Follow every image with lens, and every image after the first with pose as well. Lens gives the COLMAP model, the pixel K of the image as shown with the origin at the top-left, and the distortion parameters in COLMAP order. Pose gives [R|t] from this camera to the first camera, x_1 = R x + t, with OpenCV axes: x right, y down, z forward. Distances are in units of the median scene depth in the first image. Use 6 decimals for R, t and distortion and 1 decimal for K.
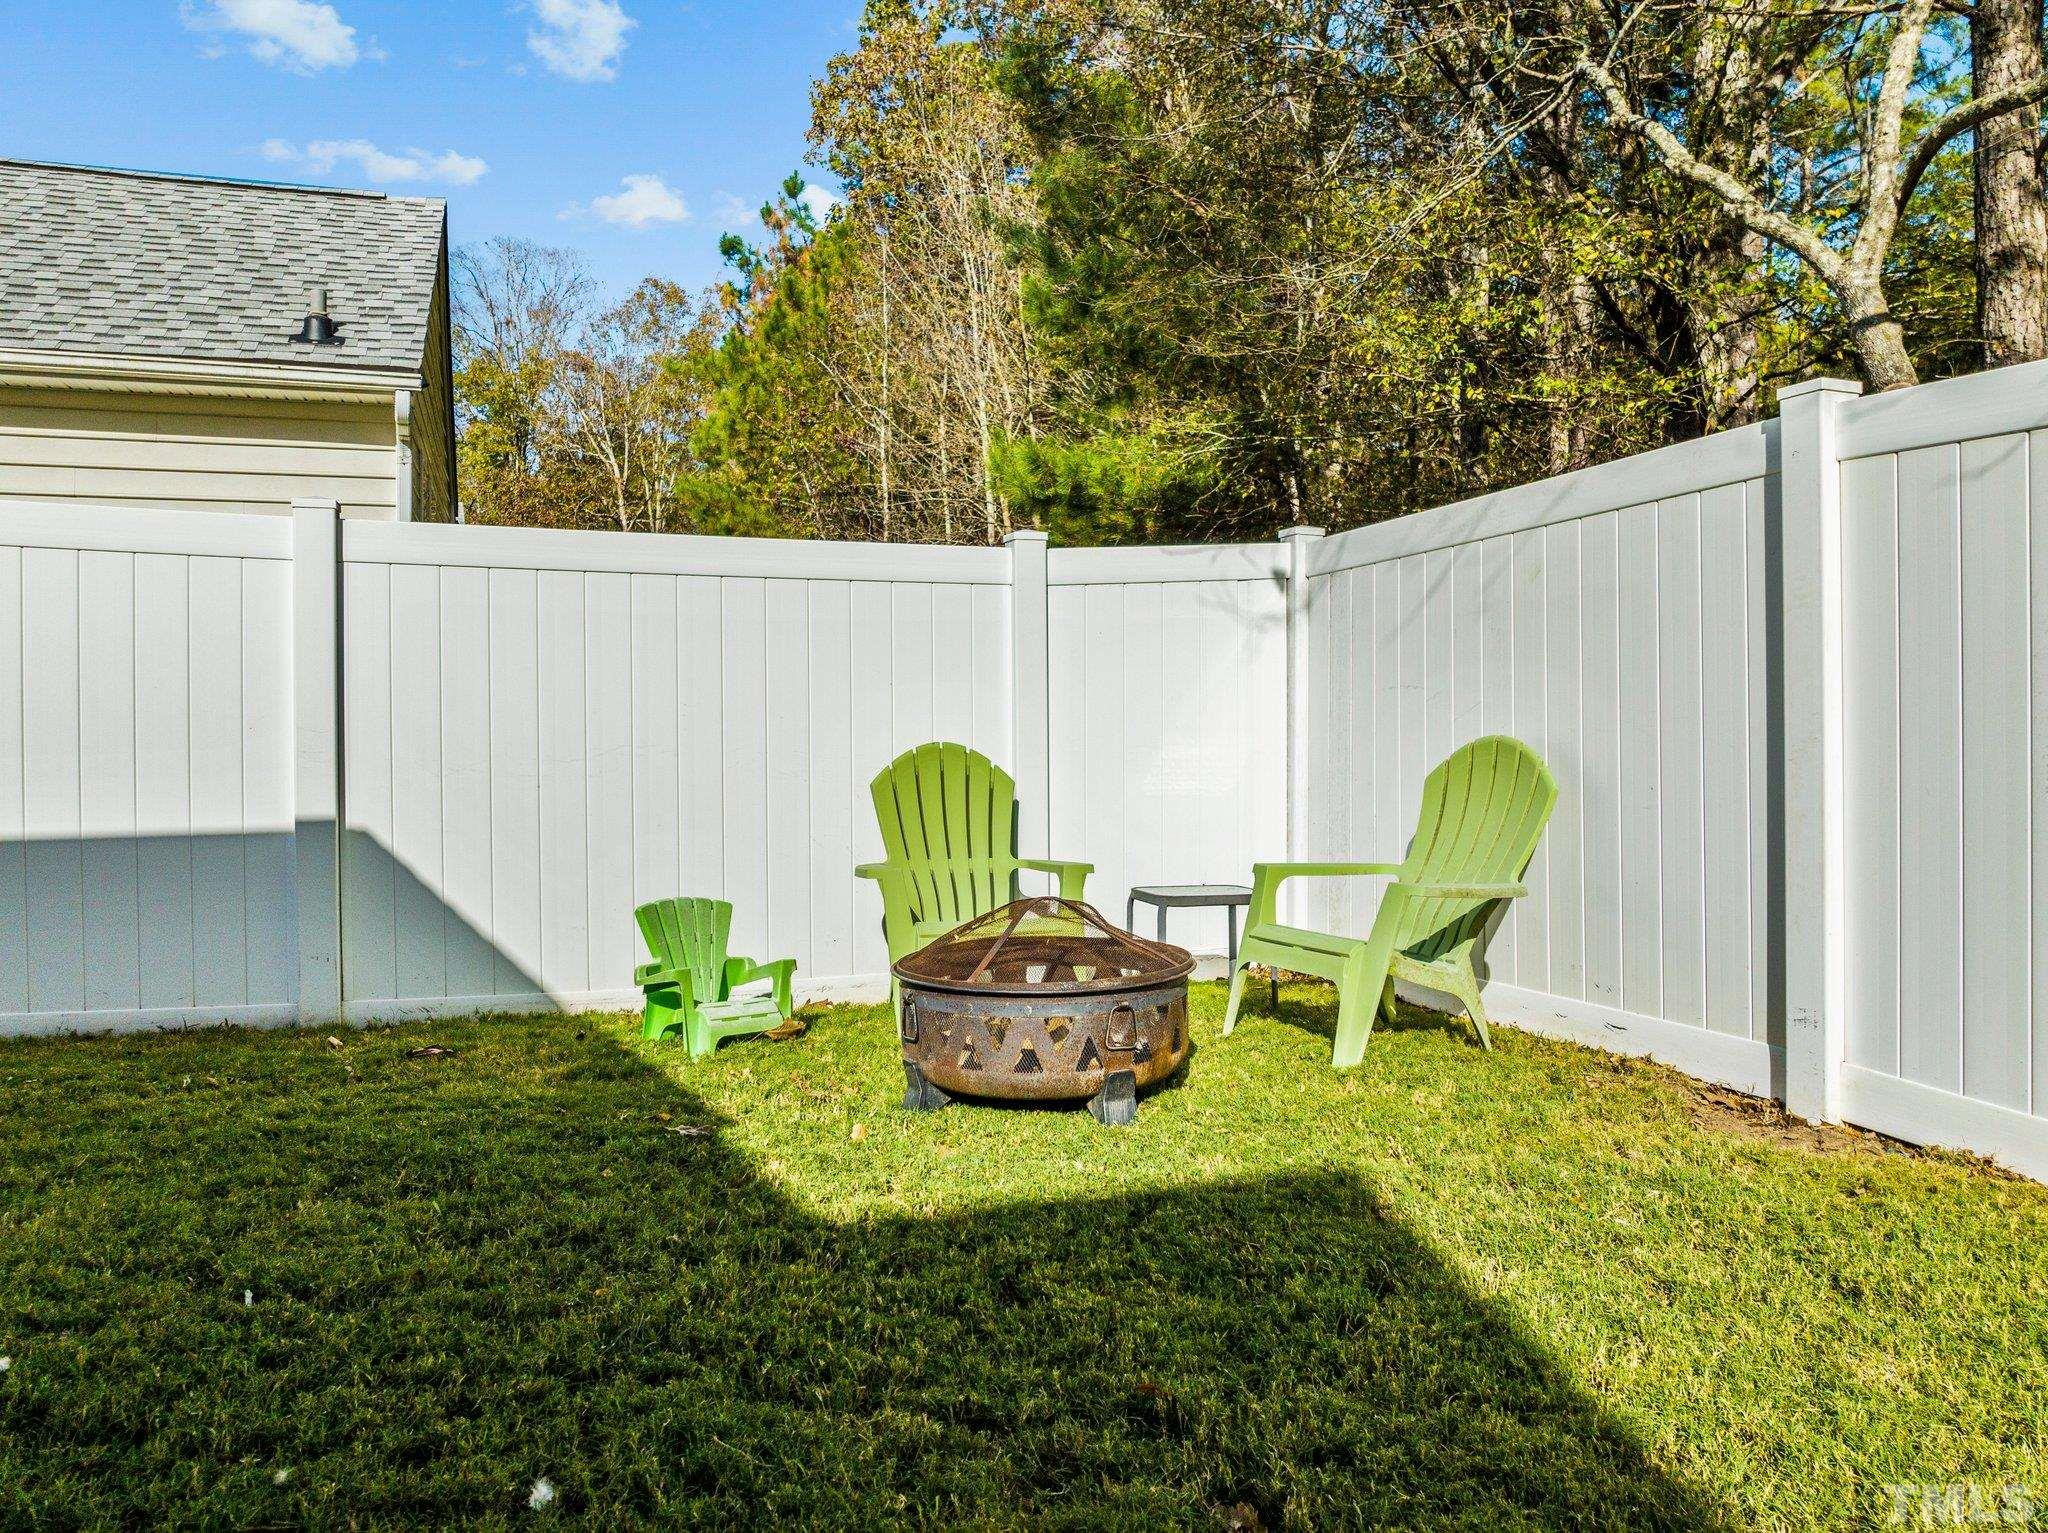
lens RADIAL K [[1450.4, 0, 1027.7], [0, 1450.4, 737.3], [0, 0, 1]] dist [-0.039972, 0.004245]
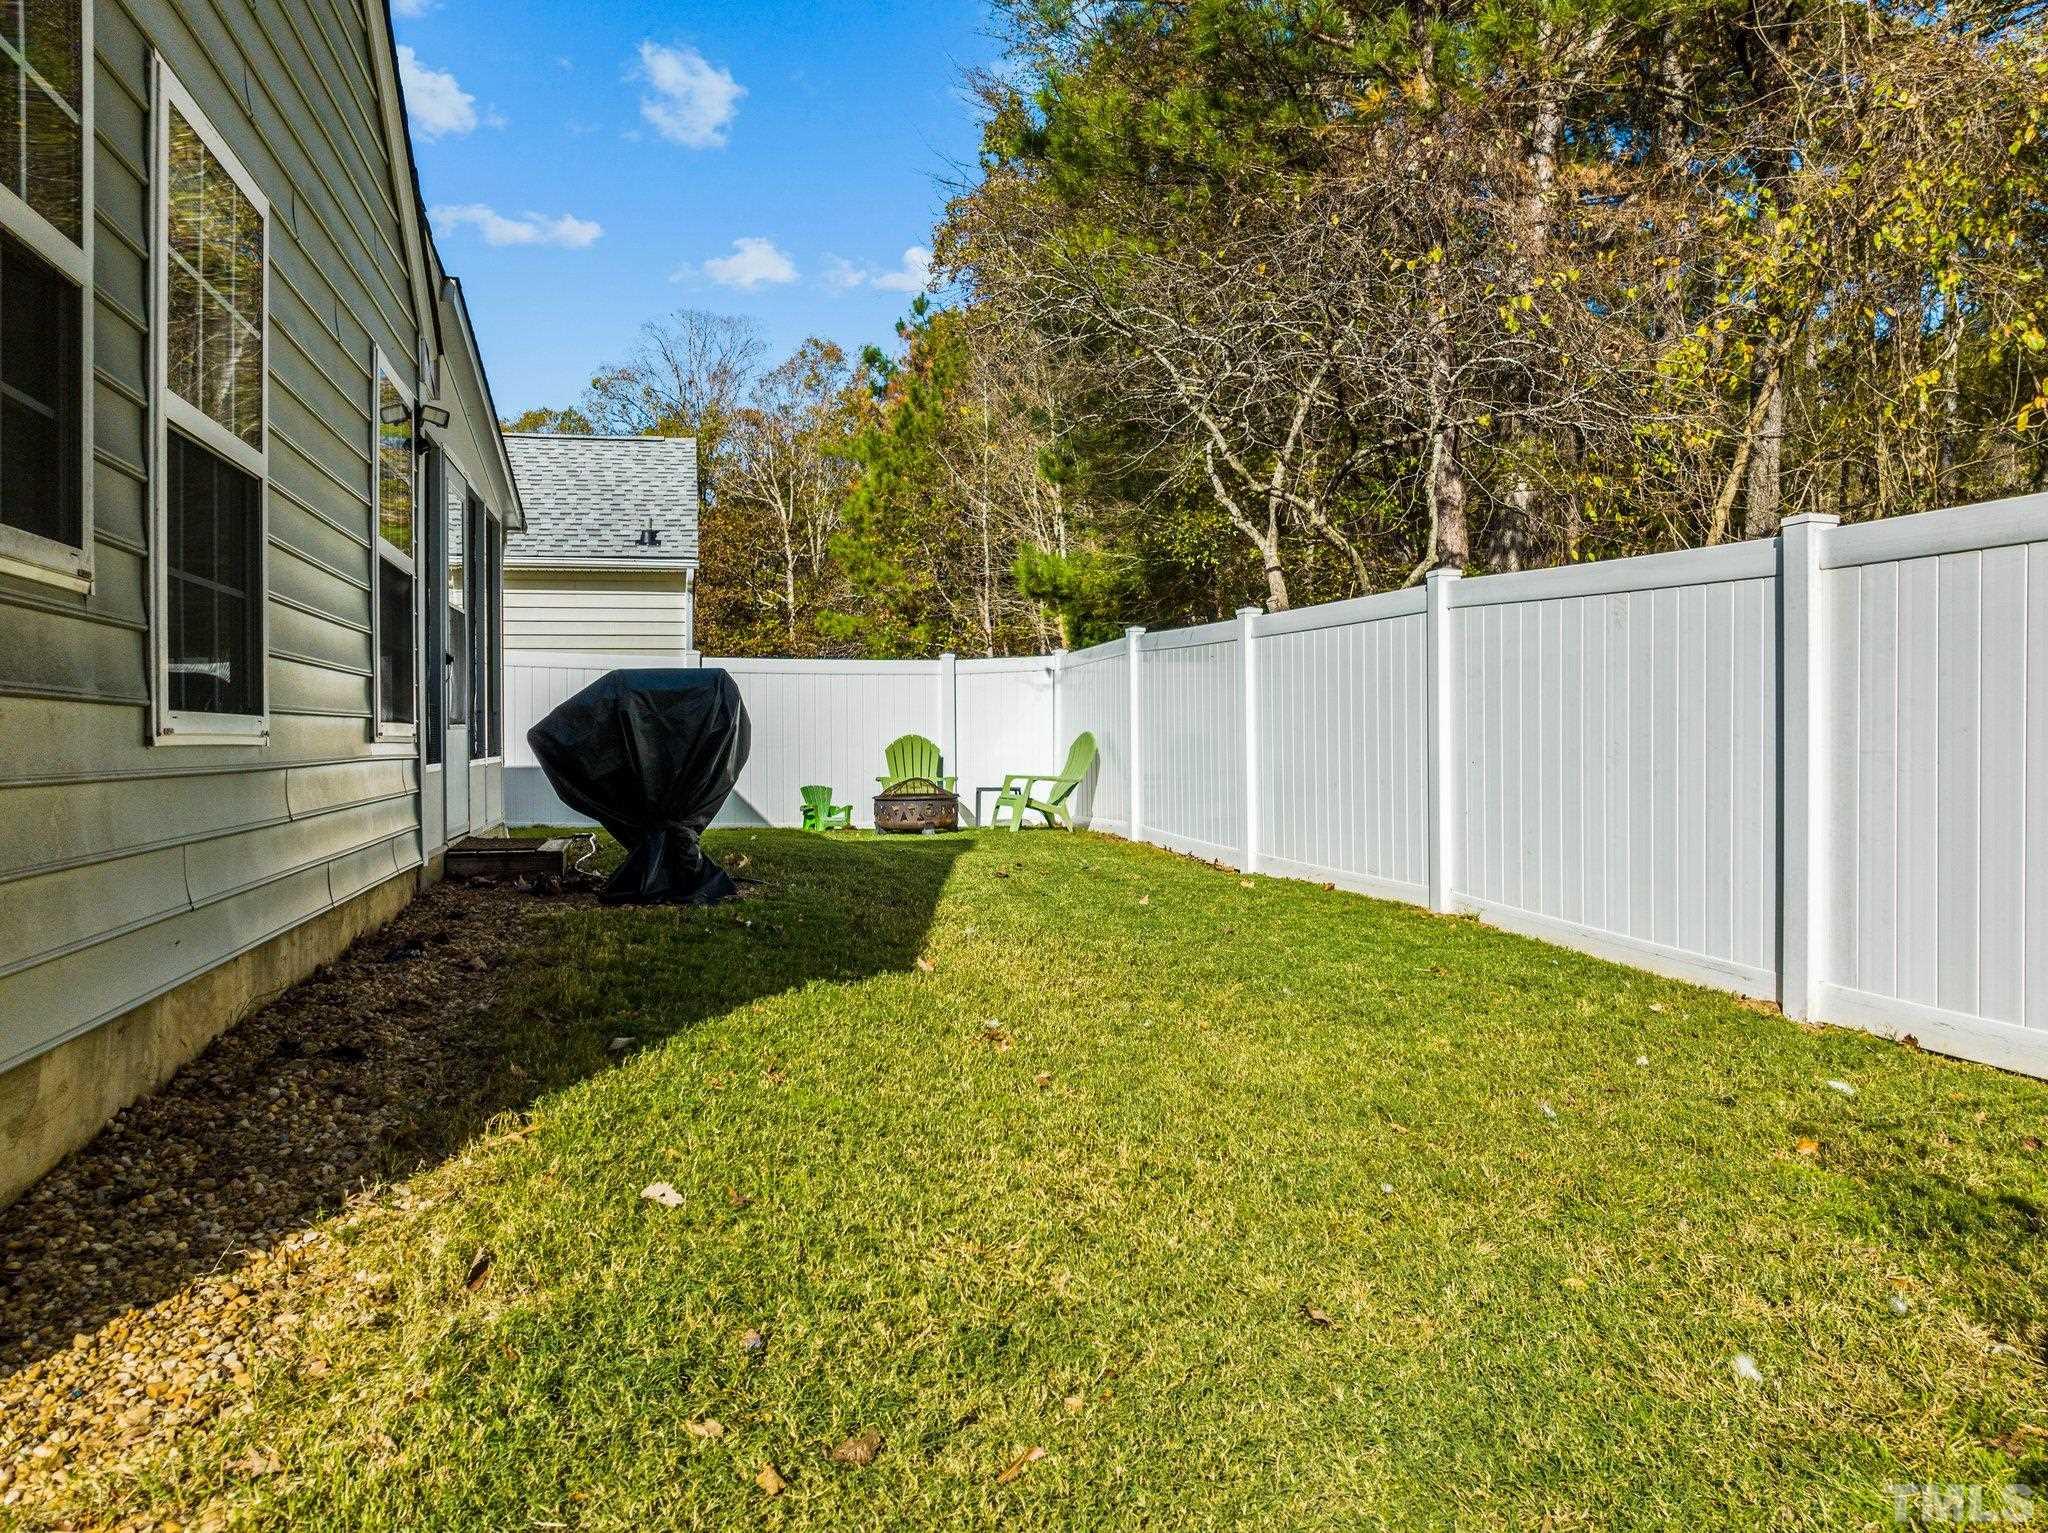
lens RADIAL K [[1465.0, 0, 1036.3], [0, 1465.0, 763.2], [0, 0, 1]] dist [-0.037553, 0.000977]
pose [[0.994547, 0.002192, -0.104266, 0.242681], [-0.000830, 0.999914, 0.013104, 0.011011], [0.104286, -0.012946, 0.994463, -0.898721]]
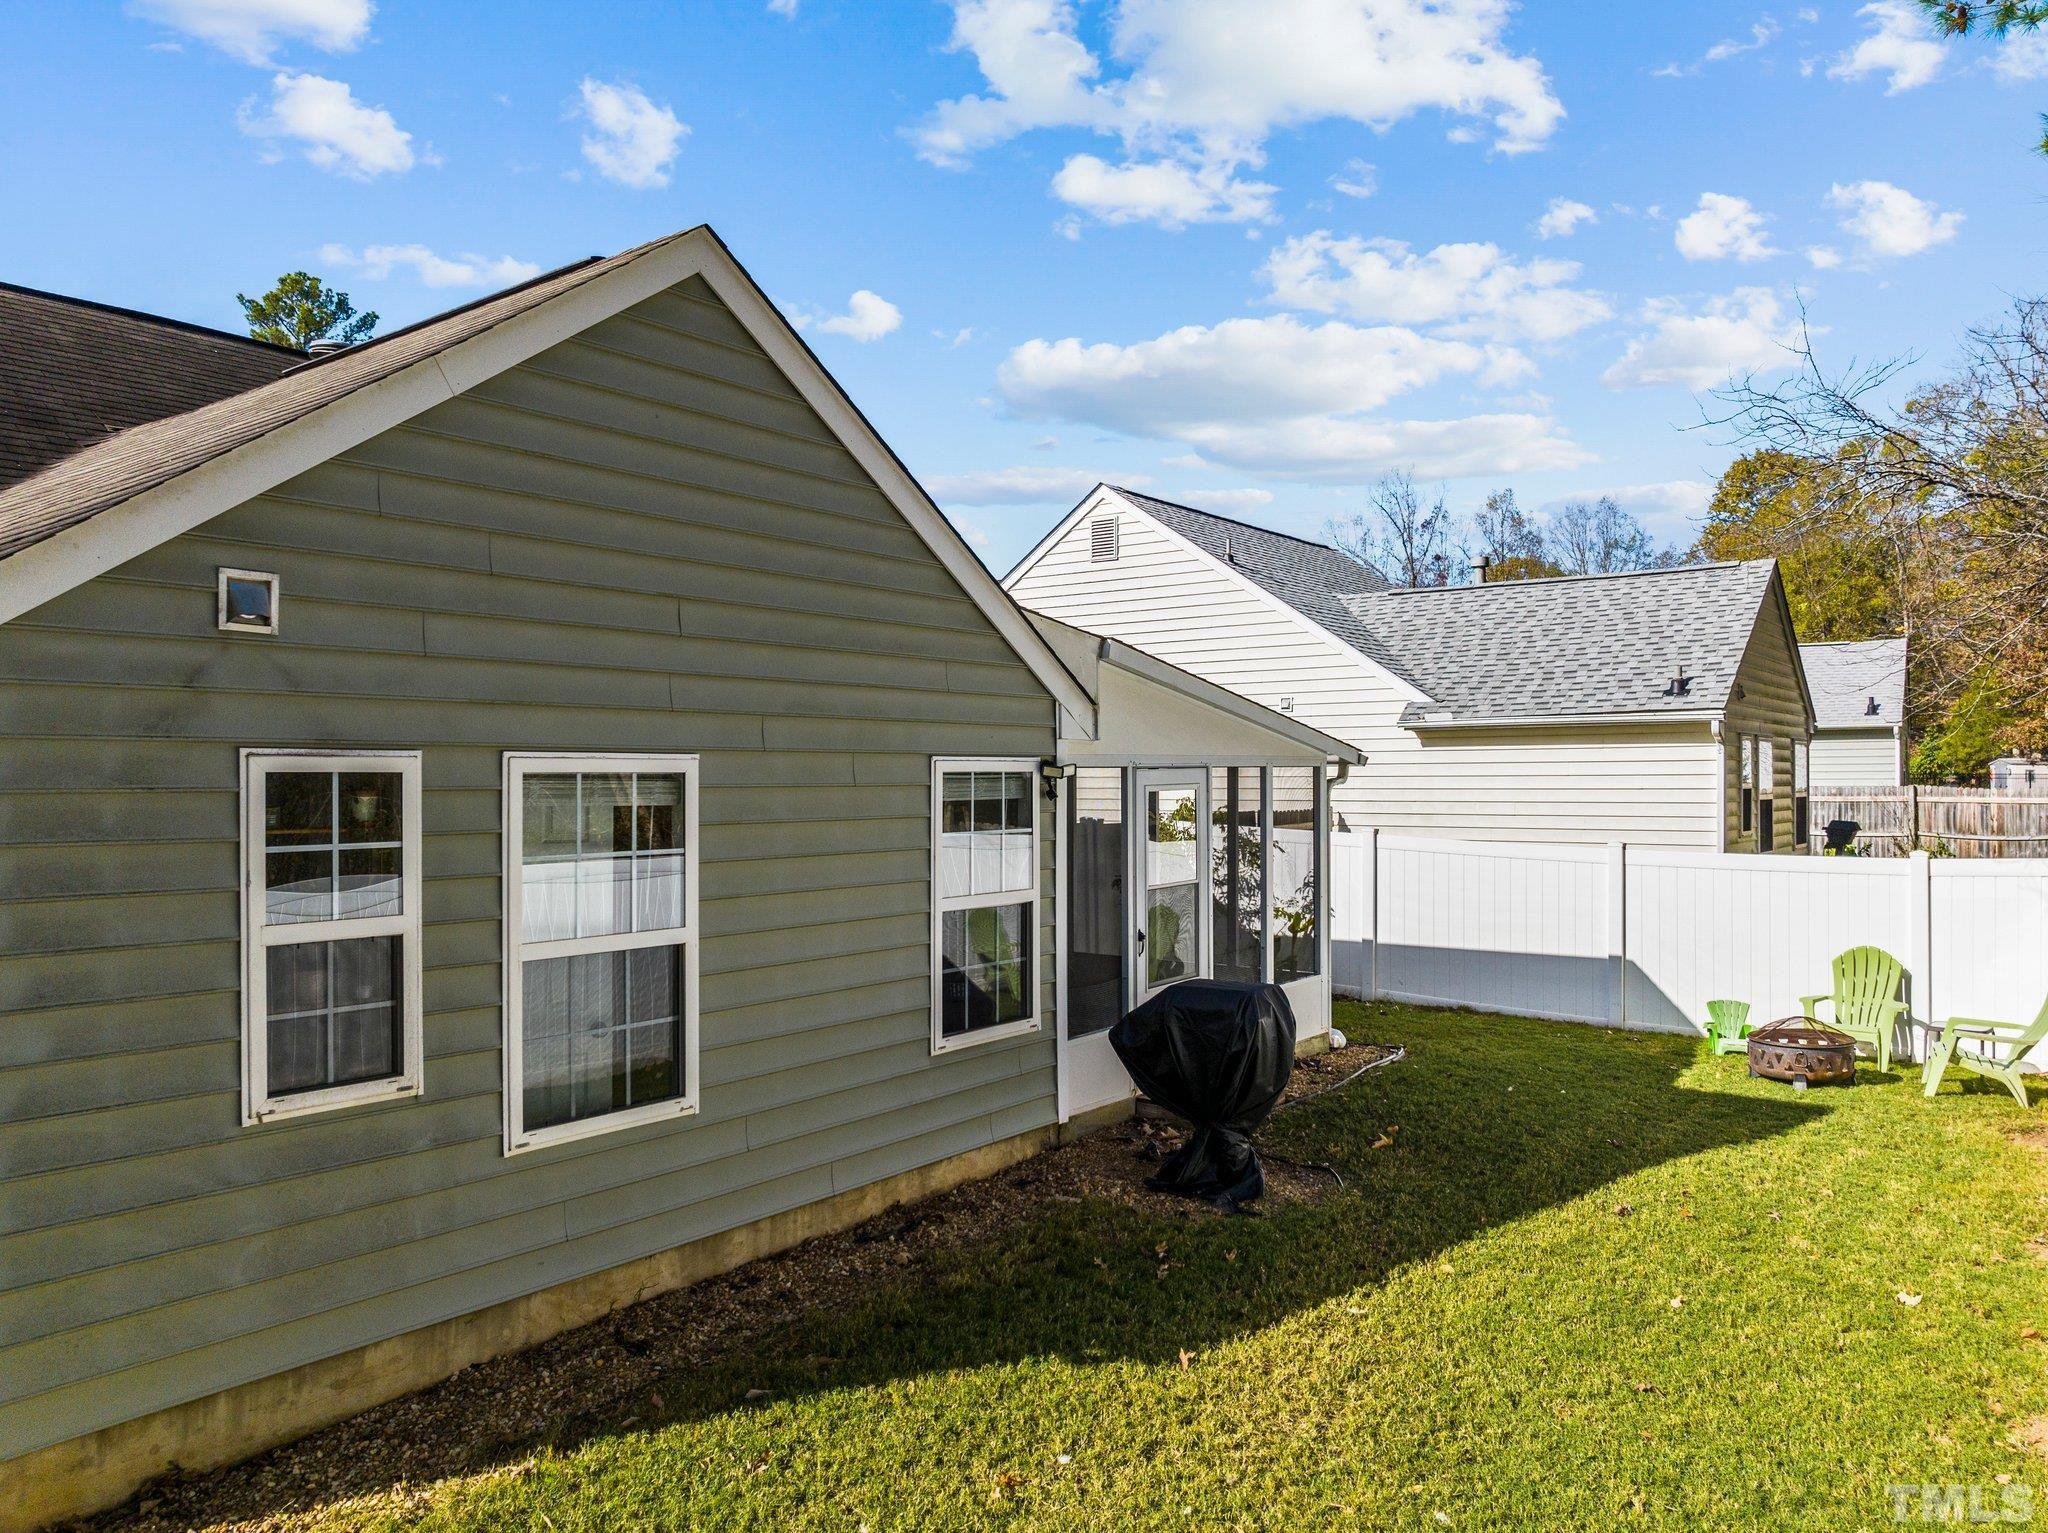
lens RADIAL K [[1450.4, 0, 1027.7], [0, 1450.4, 737.3], [0, 0, 1]] dist [-0.039972, 0.004245]
pose [[0.534060, -0.015279, -0.845309, 0.615138], [-0.003136, 0.999794, -0.020053, -0.148684], [0.845441, 0.013360, 0.533902, -0.717168]]
